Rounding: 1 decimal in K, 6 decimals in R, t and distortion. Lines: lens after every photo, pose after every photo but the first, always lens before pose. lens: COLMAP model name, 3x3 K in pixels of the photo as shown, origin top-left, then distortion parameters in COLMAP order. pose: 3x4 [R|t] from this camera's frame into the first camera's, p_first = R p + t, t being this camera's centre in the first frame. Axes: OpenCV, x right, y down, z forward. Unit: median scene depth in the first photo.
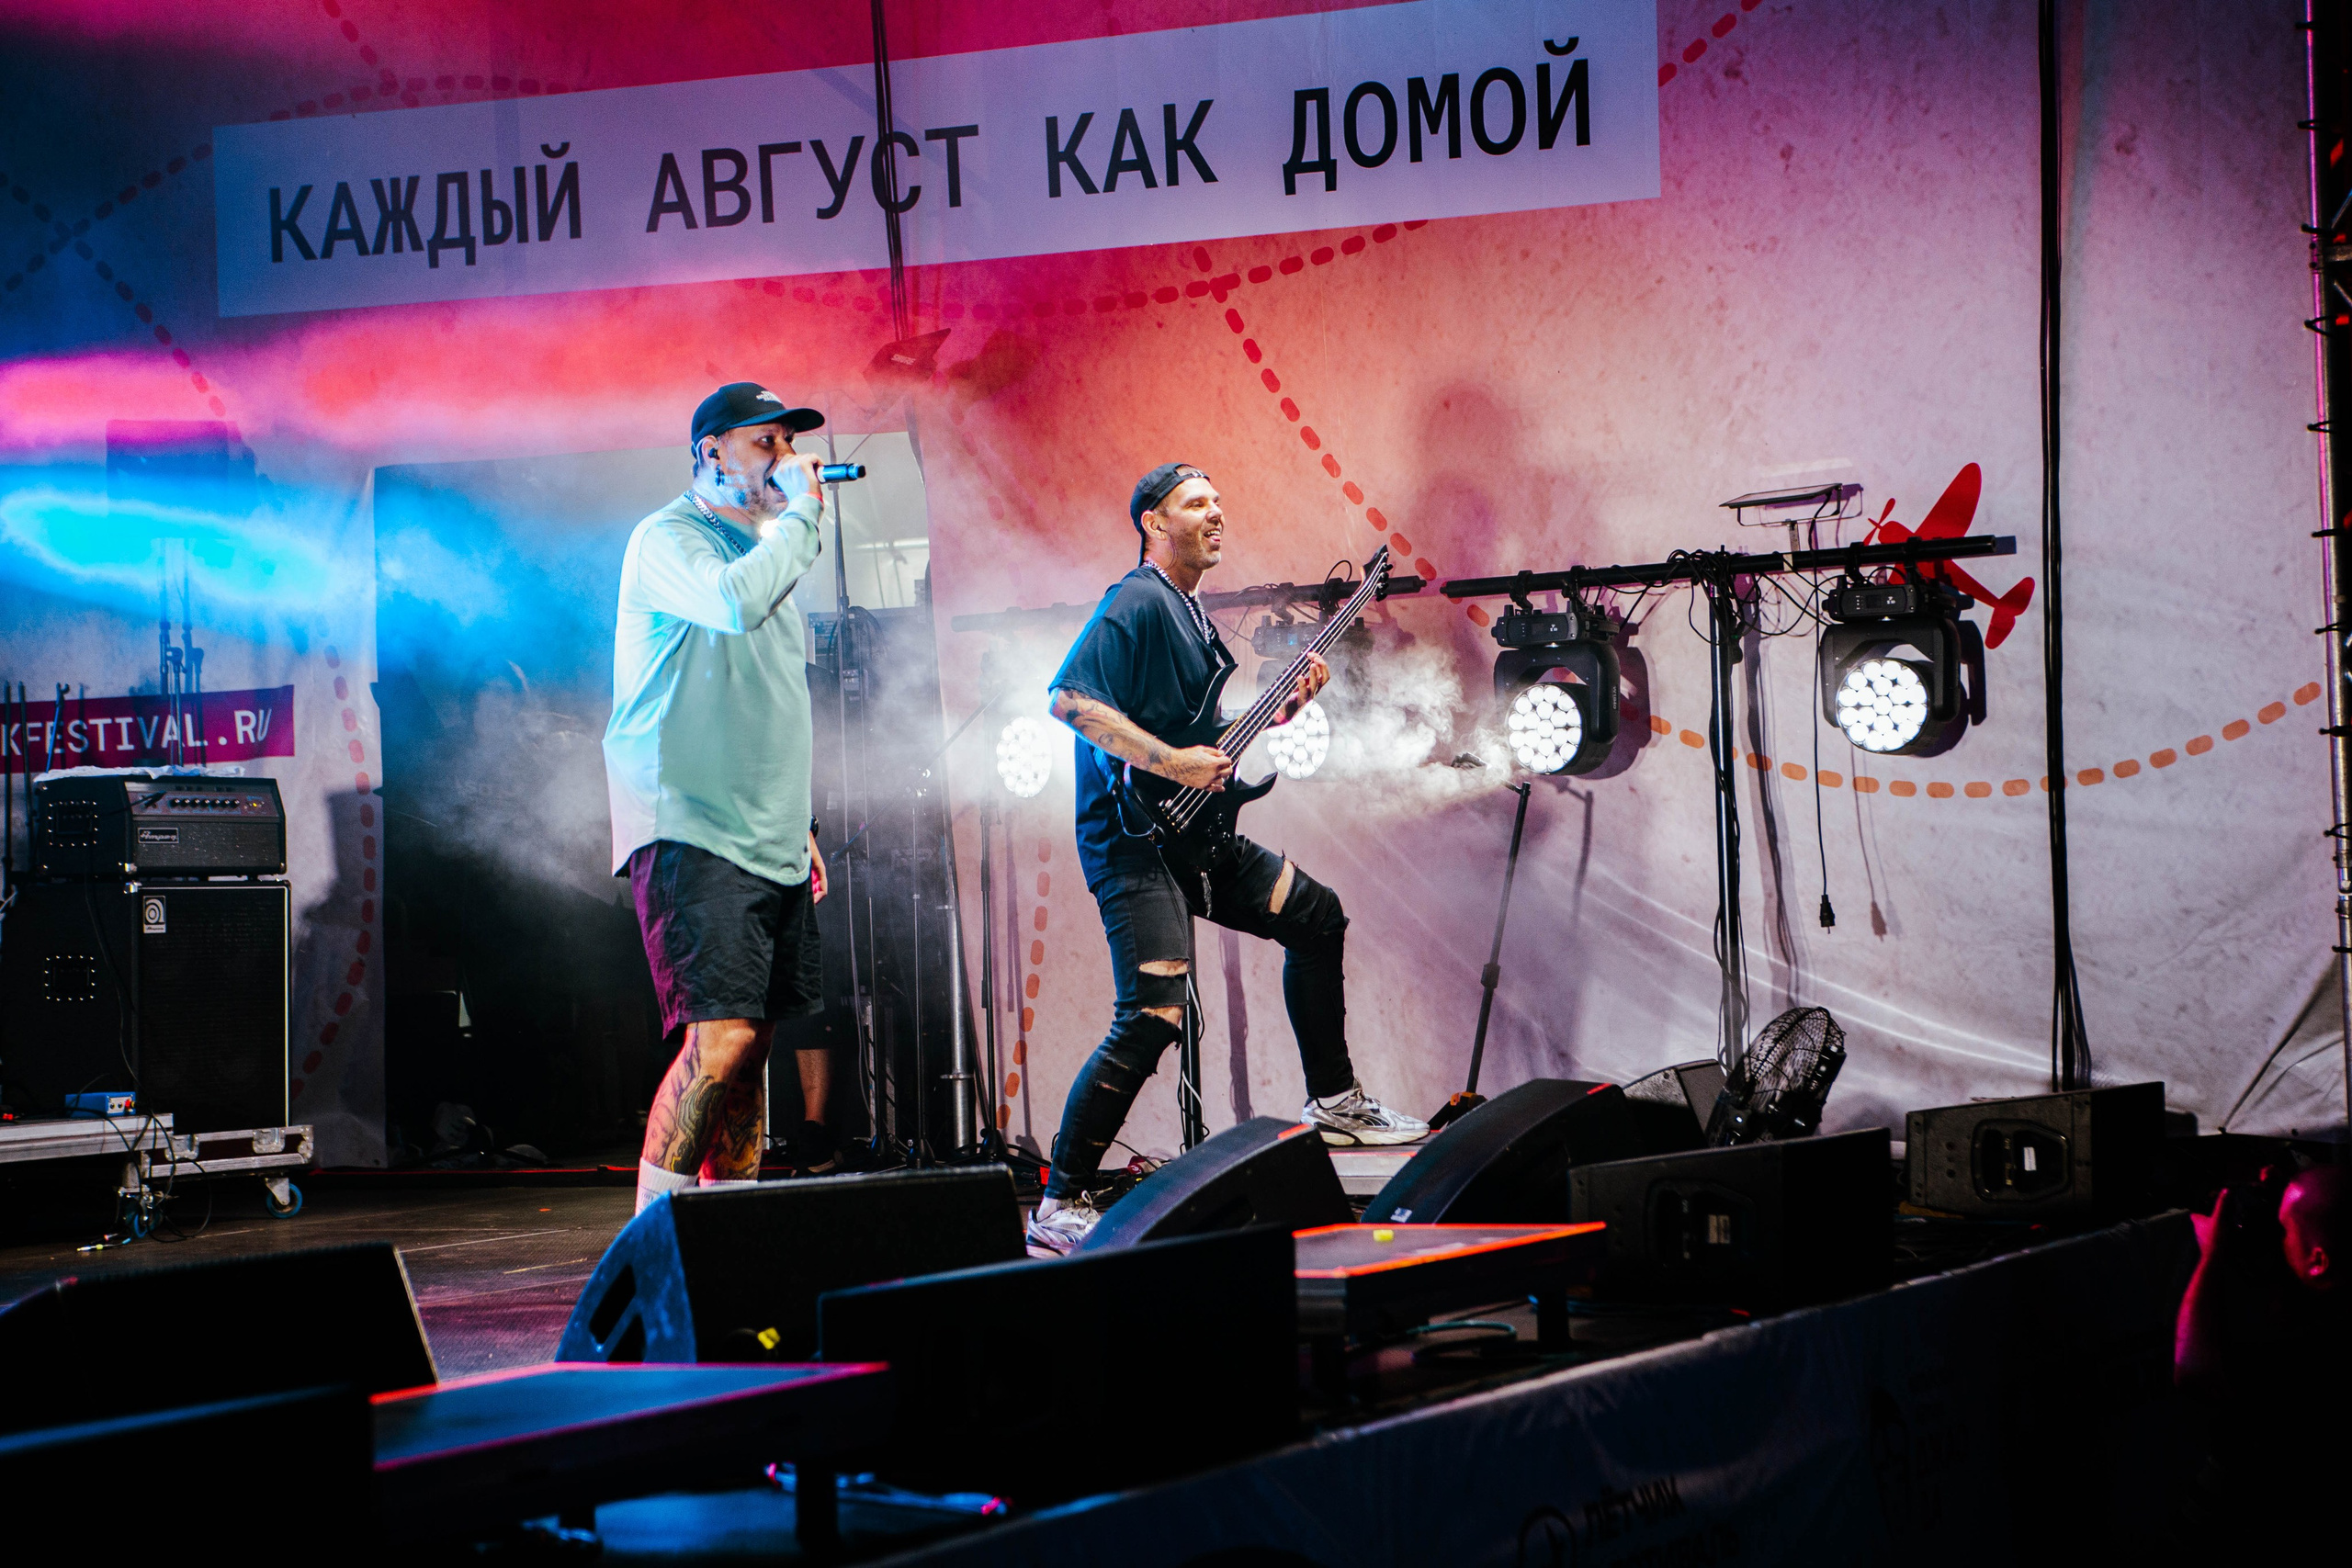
lens RADIAL K [[4447.8, 0, 1176.0], [0, 4447.8, 767.9], [0, 0, 1]] dist [0.185146, 0.000000]
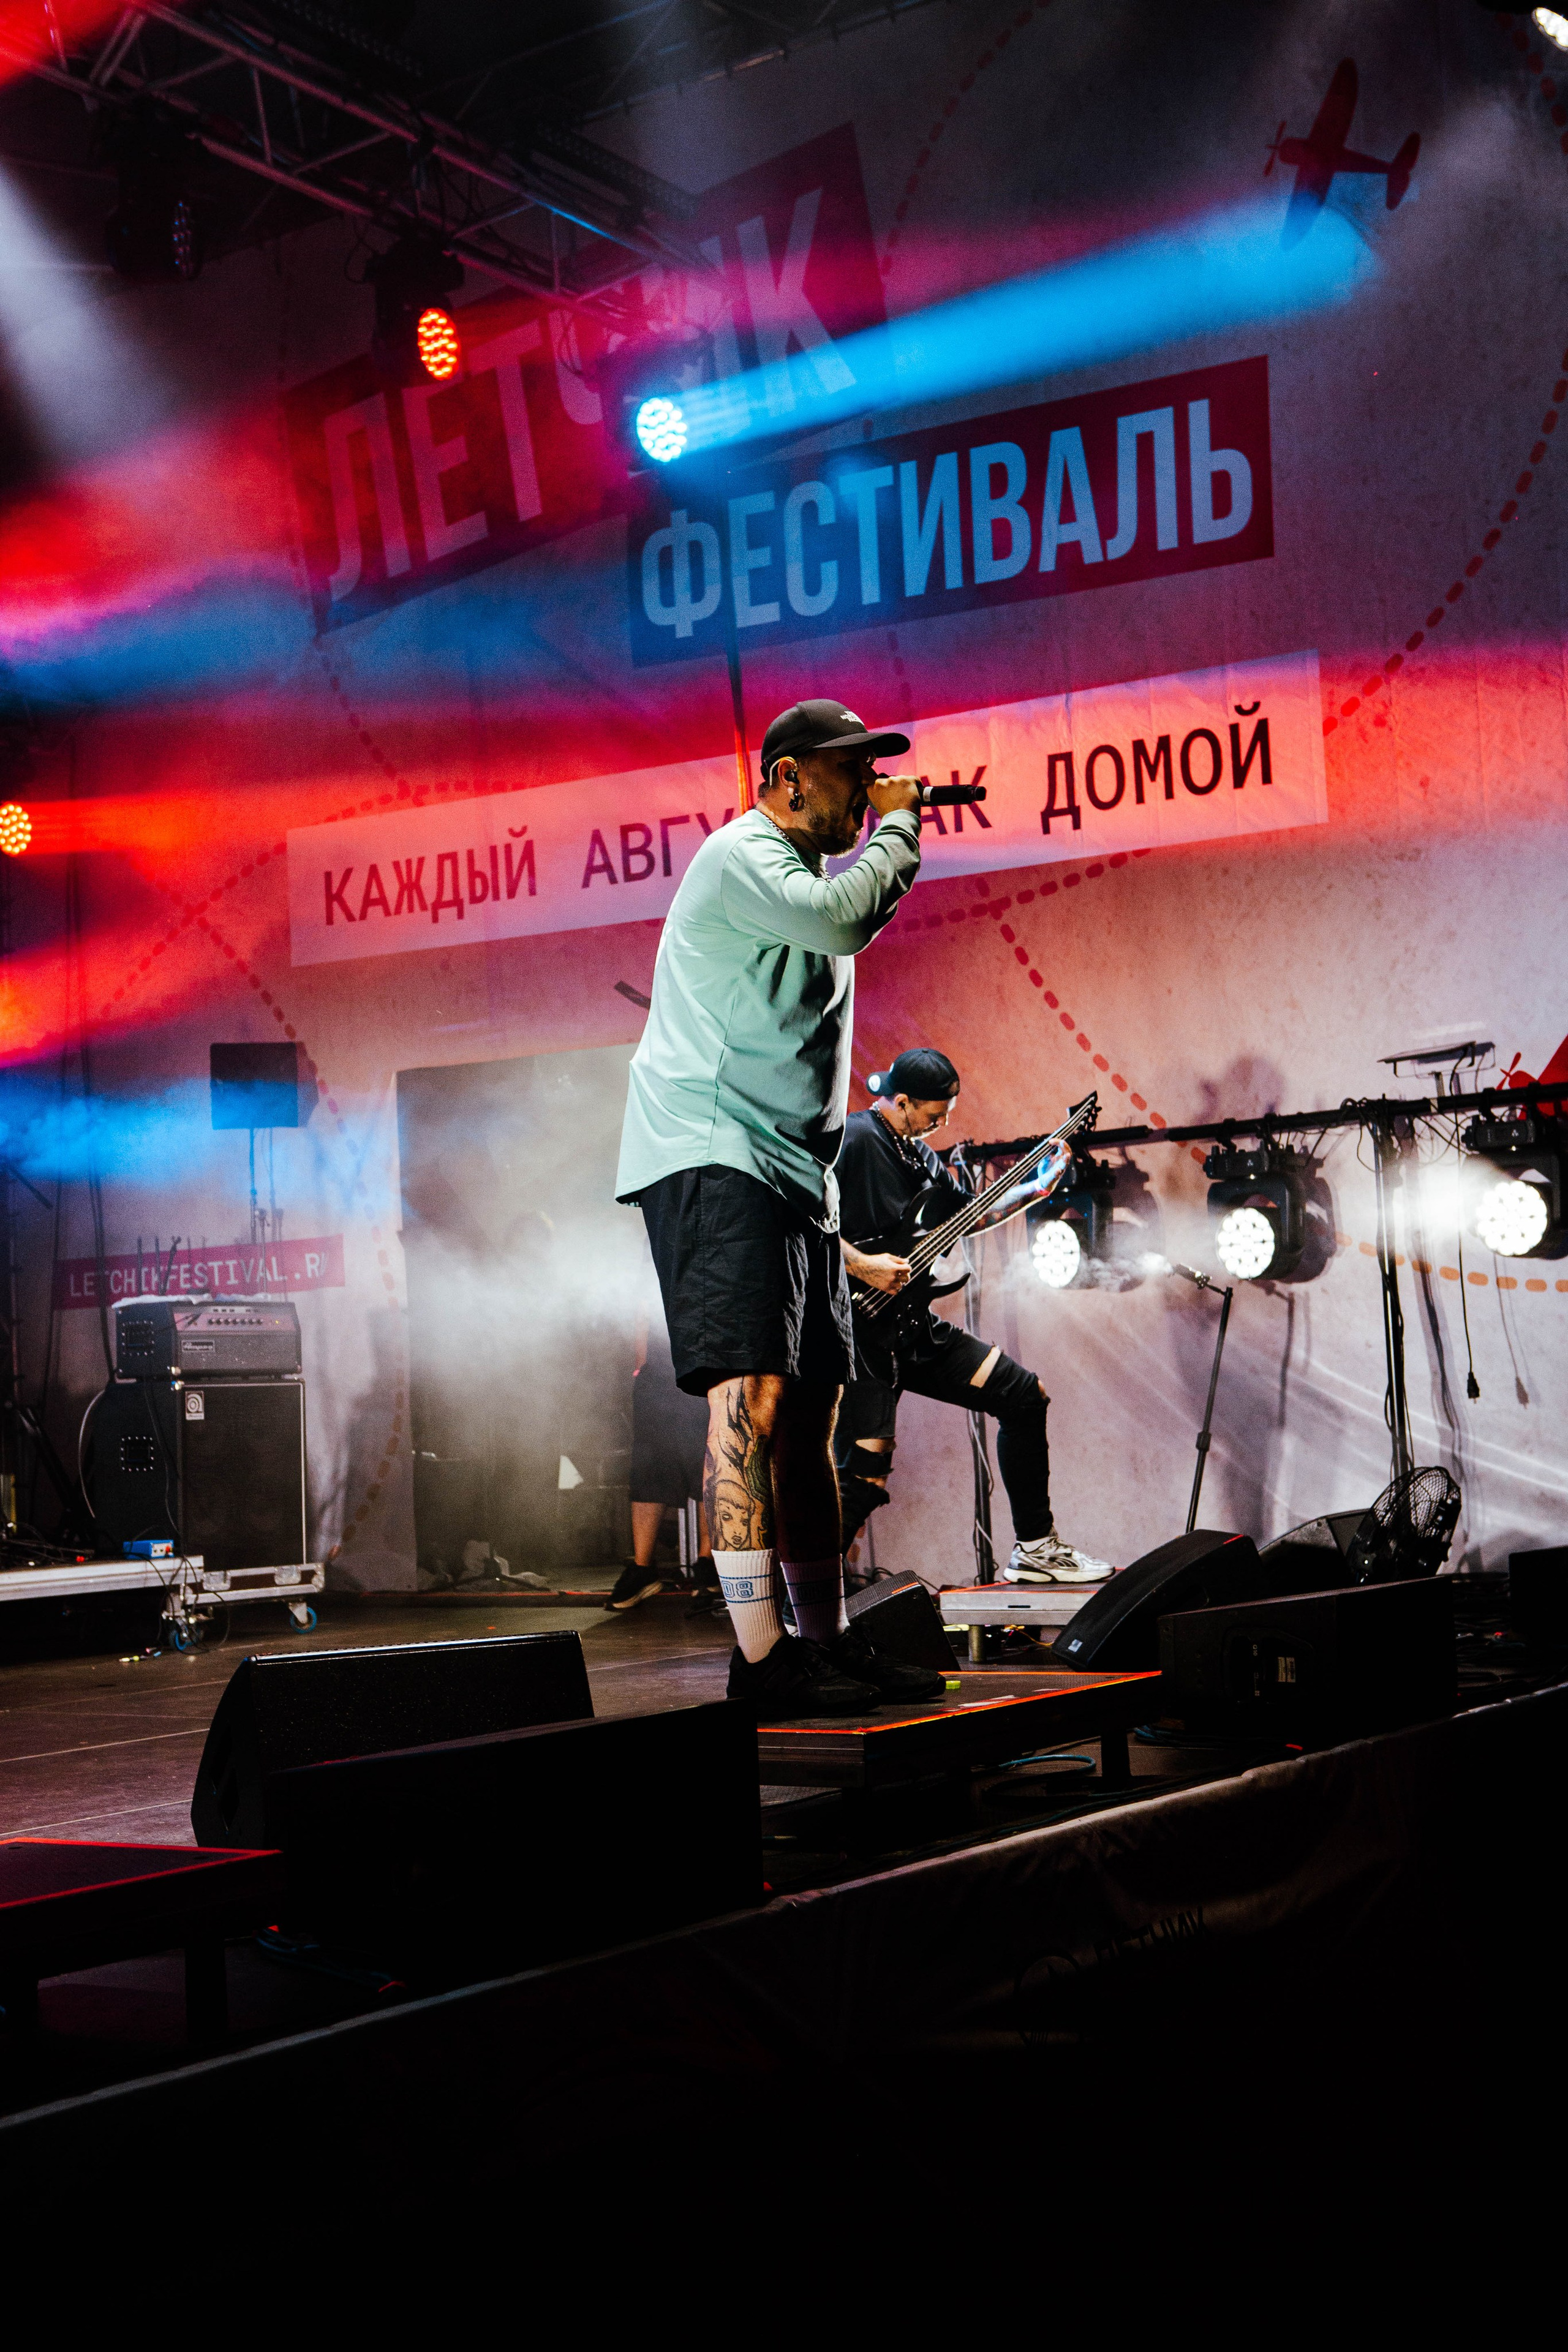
lens RADIAL K [[2976.1, 0, 761.8], [0, 2976.1, 1155.7], [0, 0, 1]] dist [-0.028006, 0.000000]
pose [[0.989628, -0.025906, -0.141298, 0.063341], [0.019398, 0.998695, -0.047244, 0.003288], [0.142338, 0.044013, 0.988839, 0.142511]]
